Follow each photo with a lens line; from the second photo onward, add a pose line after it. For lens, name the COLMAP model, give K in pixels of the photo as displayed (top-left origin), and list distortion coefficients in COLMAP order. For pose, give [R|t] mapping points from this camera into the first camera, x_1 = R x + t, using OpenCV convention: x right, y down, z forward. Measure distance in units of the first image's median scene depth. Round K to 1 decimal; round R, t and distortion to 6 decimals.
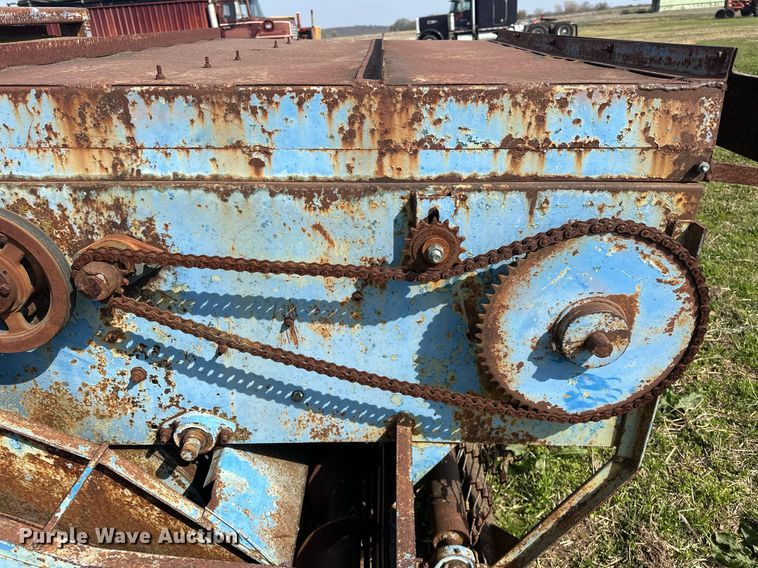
lens RADIAL K [[531.8, 0, 379.0], [0, 531.8, 284.0], [0, 0, 1]] dist [0.073683, -0.086872]
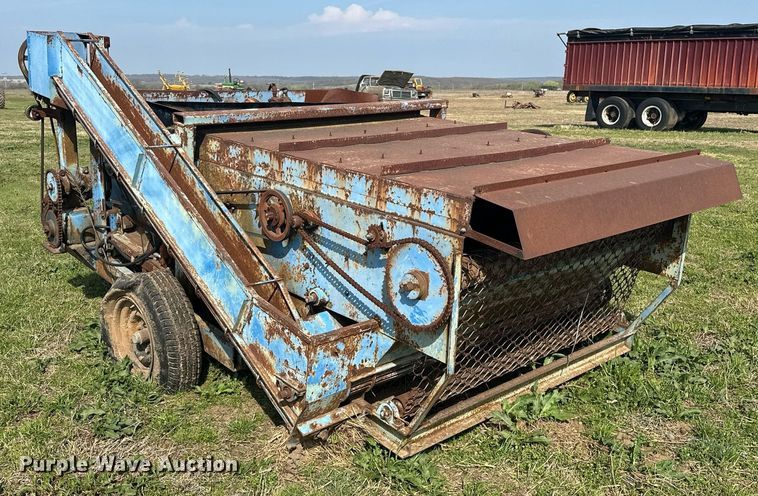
lens RADIAL K [[645.8, 0, 379.0], [0, 645.8, 248.0], [0, 0, 1]] dist [0.060696, -0.000234]
pose [[0.701169, 0.238886, -0.671785, 2.175558], [-0.361563, 0.931200, -0.046244, 0.124476], [0.614519, 0.275317, 0.739302, -1.294789]]
